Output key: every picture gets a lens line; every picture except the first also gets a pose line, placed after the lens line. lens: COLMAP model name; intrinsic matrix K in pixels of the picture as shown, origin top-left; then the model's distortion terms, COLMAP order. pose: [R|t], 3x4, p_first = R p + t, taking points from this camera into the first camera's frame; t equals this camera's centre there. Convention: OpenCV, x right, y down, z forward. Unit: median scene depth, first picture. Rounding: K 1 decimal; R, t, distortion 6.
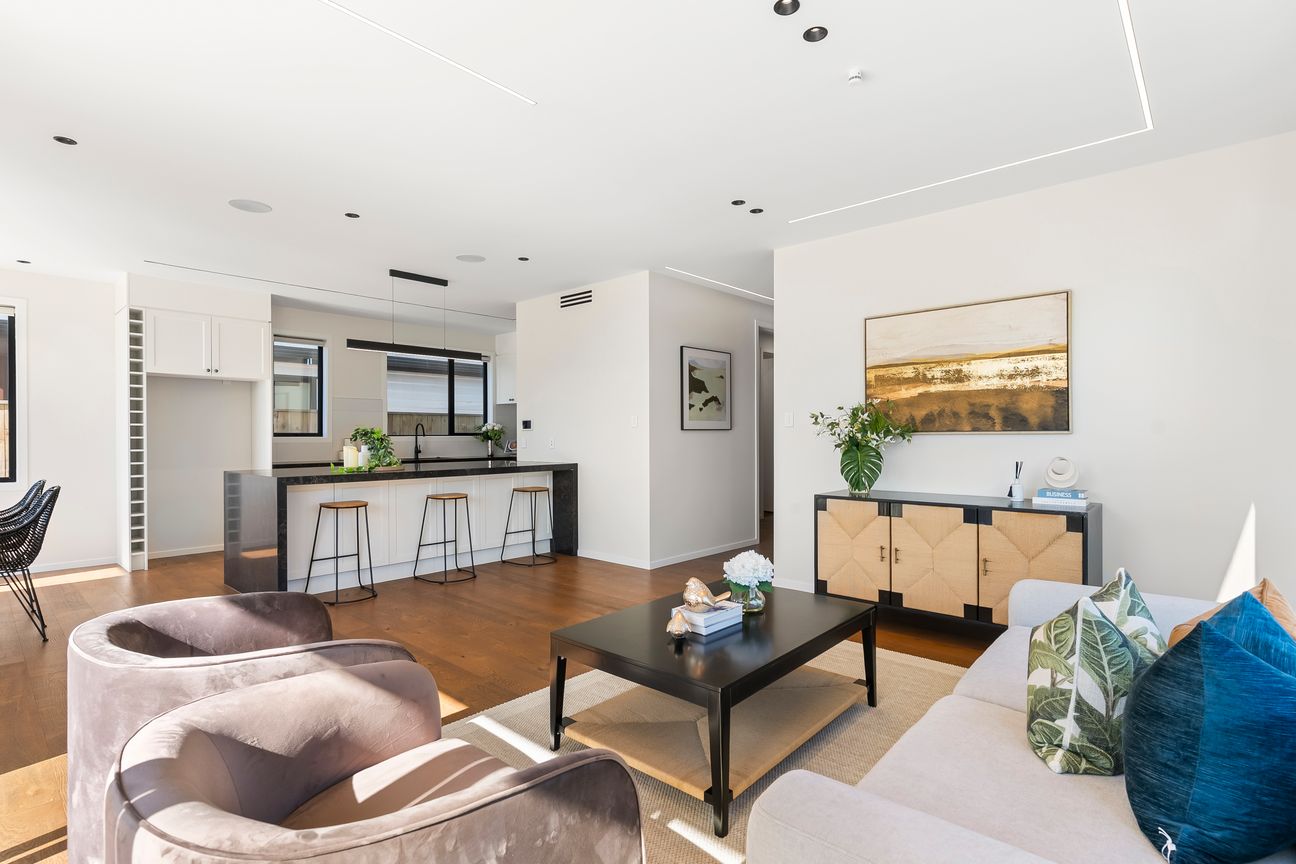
lens RADIAL K [[622.1, 0, 647.2], [0, 622.1, 436.7], [0, 0, 1]] dist [0.001497, -0.000463]
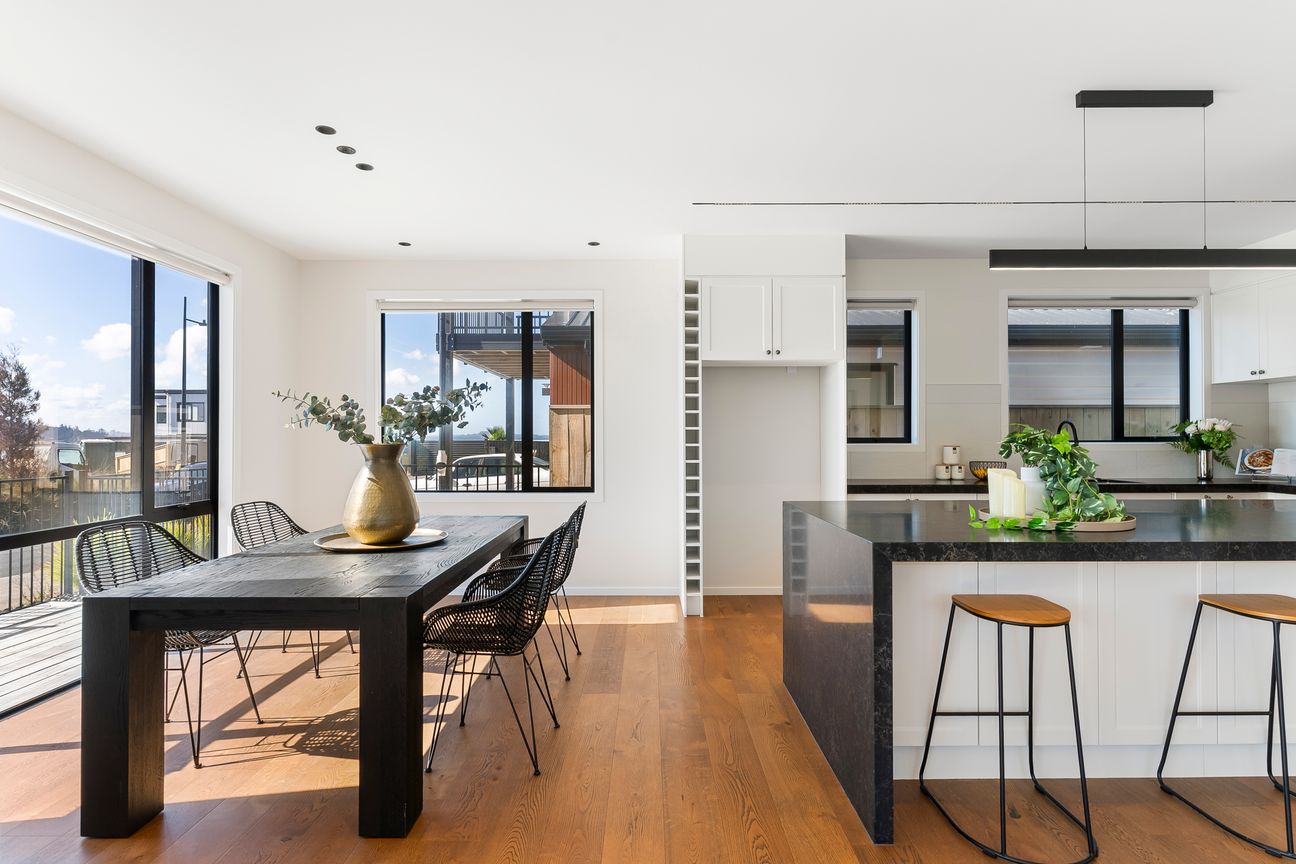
lens RADIAL K [[652.5, 0, 648.0], [0, 652.5, 432.0], [0, 0, 1]] dist [0.000380, -0.000316]
pose [[0.679803, -0.005124, -0.733376, -0.255773], [-0.001541, 0.999963, -0.008414, -0.007601], [0.733393, 0.006850, 0.679771, 0.399788]]
